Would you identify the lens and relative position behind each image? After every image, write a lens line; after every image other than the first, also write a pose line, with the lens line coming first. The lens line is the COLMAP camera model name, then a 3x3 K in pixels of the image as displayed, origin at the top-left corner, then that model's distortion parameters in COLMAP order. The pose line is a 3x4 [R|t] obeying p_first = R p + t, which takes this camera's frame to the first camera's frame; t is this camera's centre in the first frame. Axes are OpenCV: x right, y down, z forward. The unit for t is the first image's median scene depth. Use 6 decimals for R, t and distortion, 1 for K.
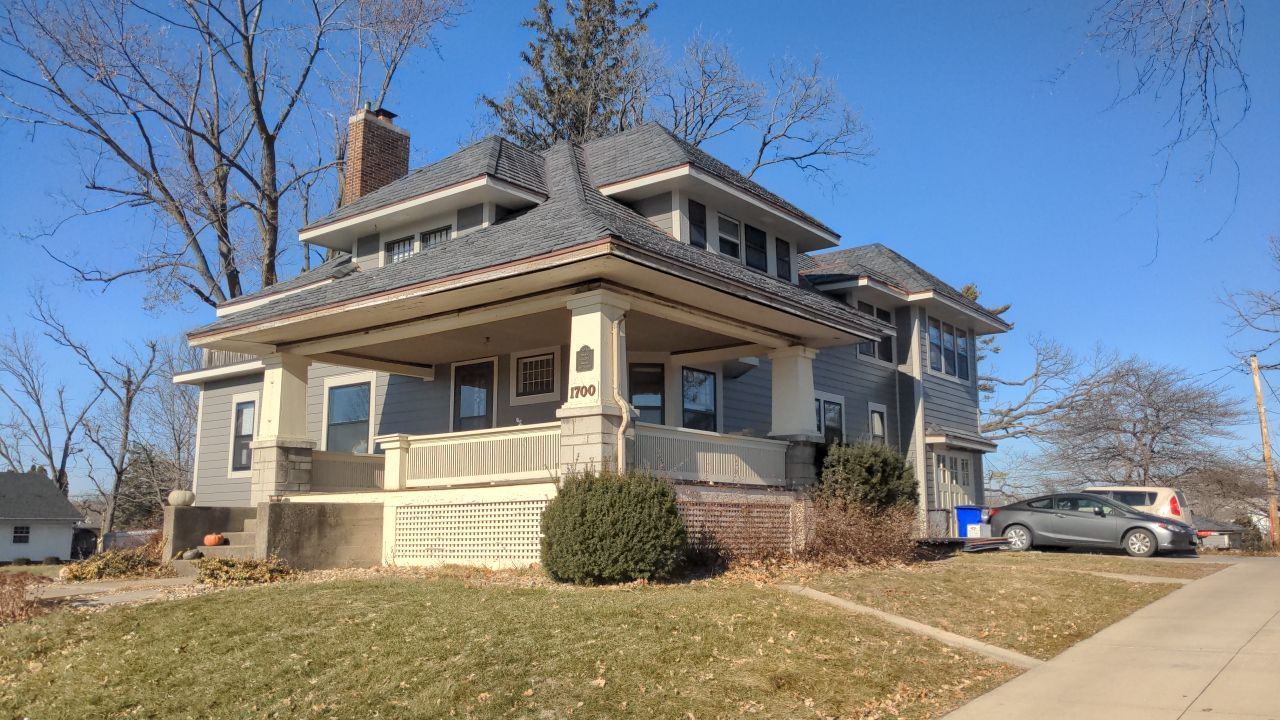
lens RADIAL K [[981.1, 0, 640.0], [0, 981.1, 360.0], [0, 0, 1]] dist [0.008535, 0.001238]
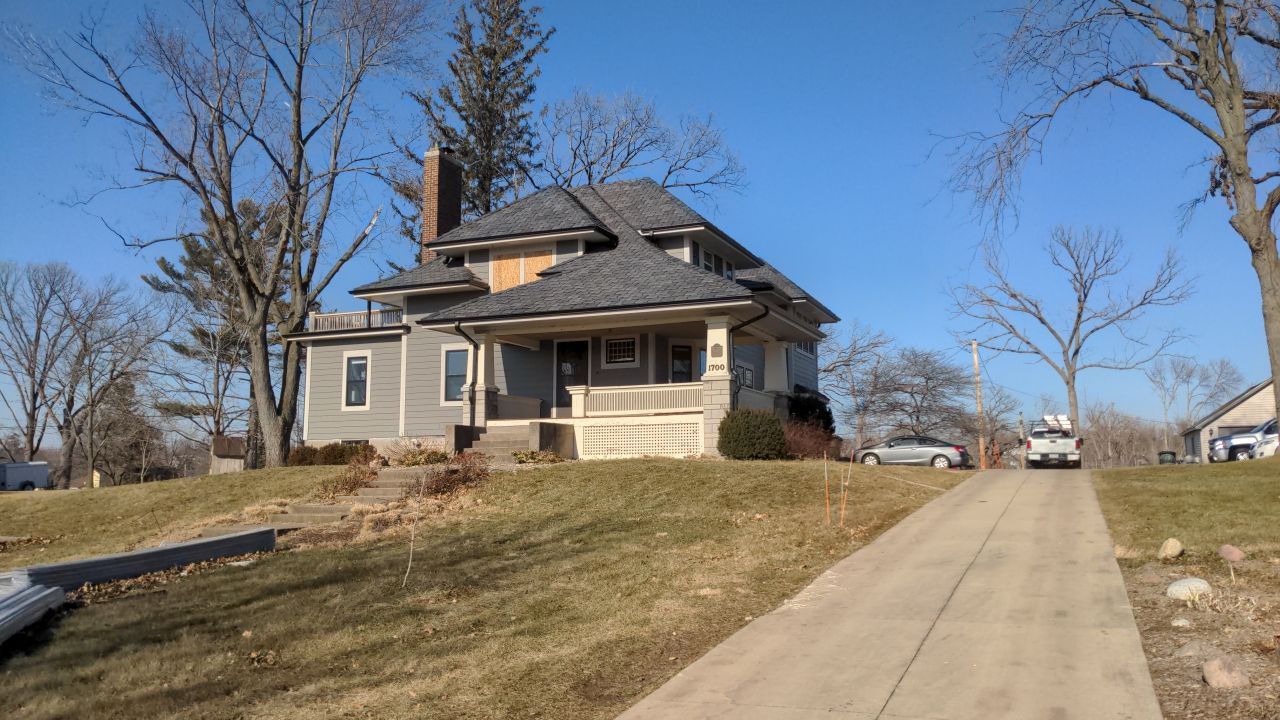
lens RADIAL K [[949.3, 0, 640.0], [0, 949.3, 360.0], [0, 0, 1]] dist [-0.004896, -0.002264]
pose [[0.969833, 0.031722, 0.241699, -0.394774], [-0.043707, 0.998058, 0.044386, -0.035673], [-0.239821, -0.053611, 0.969336, -0.472482]]
